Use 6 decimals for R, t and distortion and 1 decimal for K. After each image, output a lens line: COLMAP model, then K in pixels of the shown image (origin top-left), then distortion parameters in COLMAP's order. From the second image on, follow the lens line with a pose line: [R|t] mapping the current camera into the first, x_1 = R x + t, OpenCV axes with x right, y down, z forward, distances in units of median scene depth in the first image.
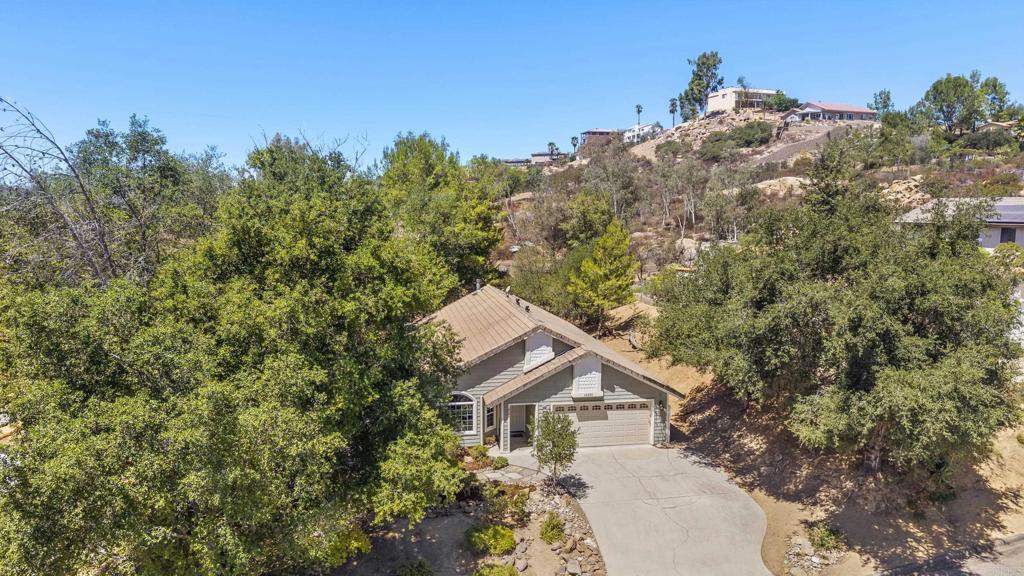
lens RADIAL K [[685.4, 0, 512.0], [0, 685.4, 288.0], [0, 0, 1]] dist [0.004371, -0.004250]
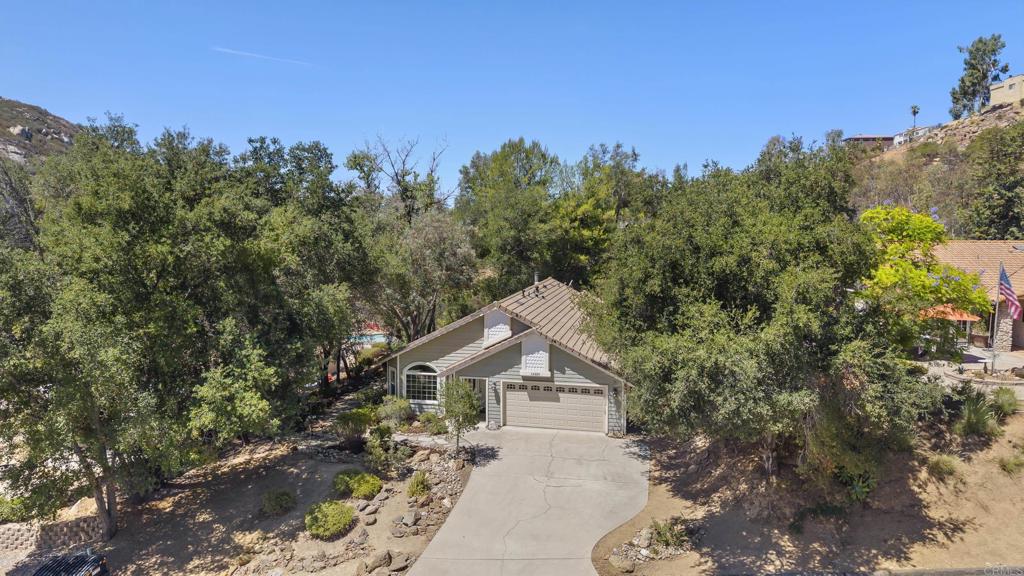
lens RADIAL K [[685.4, 0, 512.0], [0, 685.4, 288.0], [0, 0, 1]] dist [0.004371, -0.004250]
pose [[0.928141, 0.031293, -0.370911, 0.450150], [-0.041636, 0.998934, -0.019909, 0.052146], [0.369892, 0.033922, 0.928455, 0.055947]]
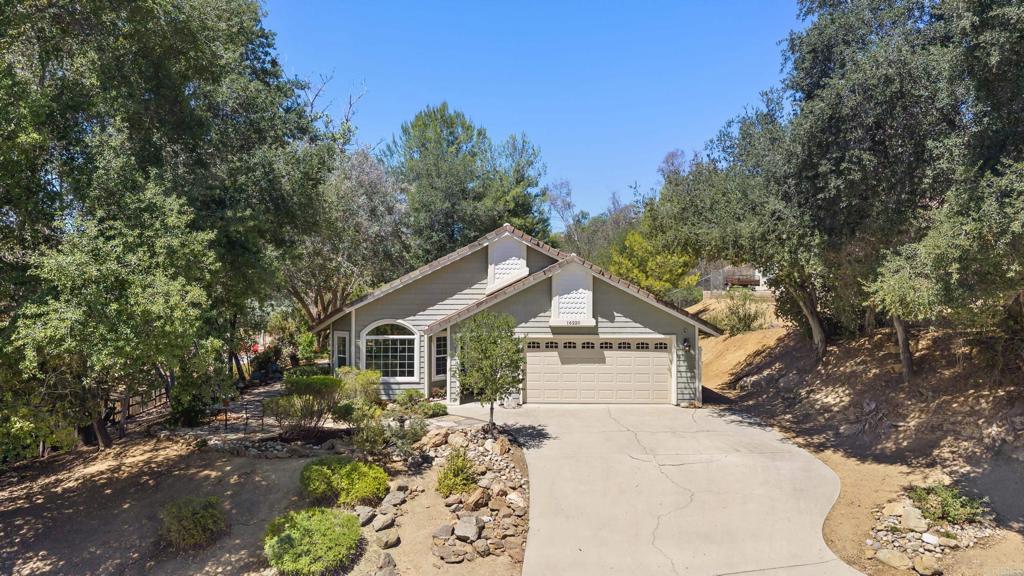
lens RADIAL K [[685.4, 0, 512.0], [0, 685.4, 288.0], [0, 0, 1]] dist [0.004371, -0.004250]
pose [[0.988010, -0.003443, -0.154351, 0.158047], [-0.014500, 0.993262, -0.114976, 0.202820], [0.153706, 0.115836, 0.981303, 0.315585]]
